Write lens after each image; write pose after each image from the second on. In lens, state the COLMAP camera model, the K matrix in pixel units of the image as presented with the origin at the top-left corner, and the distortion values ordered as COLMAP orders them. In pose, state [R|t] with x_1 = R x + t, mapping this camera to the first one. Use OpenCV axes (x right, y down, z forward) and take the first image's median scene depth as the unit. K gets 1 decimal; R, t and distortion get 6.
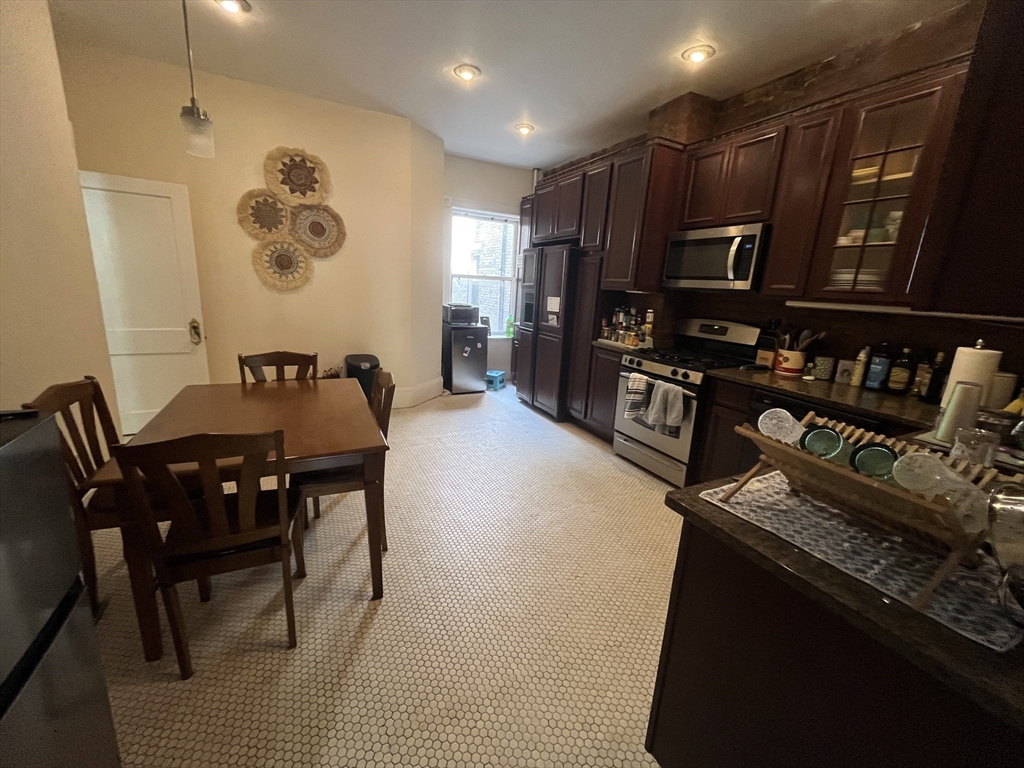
lens RADIAL K [[414.7, 0, 511.3], [0, 414.7, 382.2], [0, 0, 1]] dist [-0.001538, 0.000321]
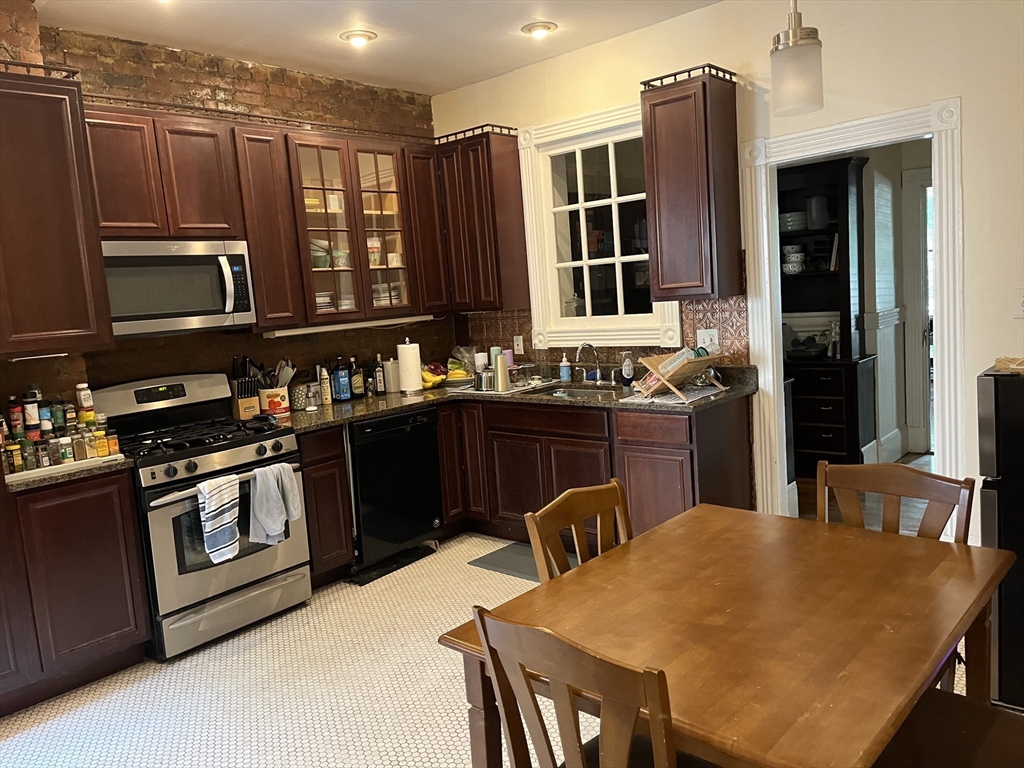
lens RADIAL K [[777.4, 0, 509.9], [0, 777.4, 379.8], [0, 0, 1]] dist [0.064595, -0.096282]
pose [[-0.373978, -0.131980, 0.917999, -0.886257], [0.267842, 0.932277, 0.243148, -0.323695], [-0.887919, 0.336811, -0.313301, 0.986226]]
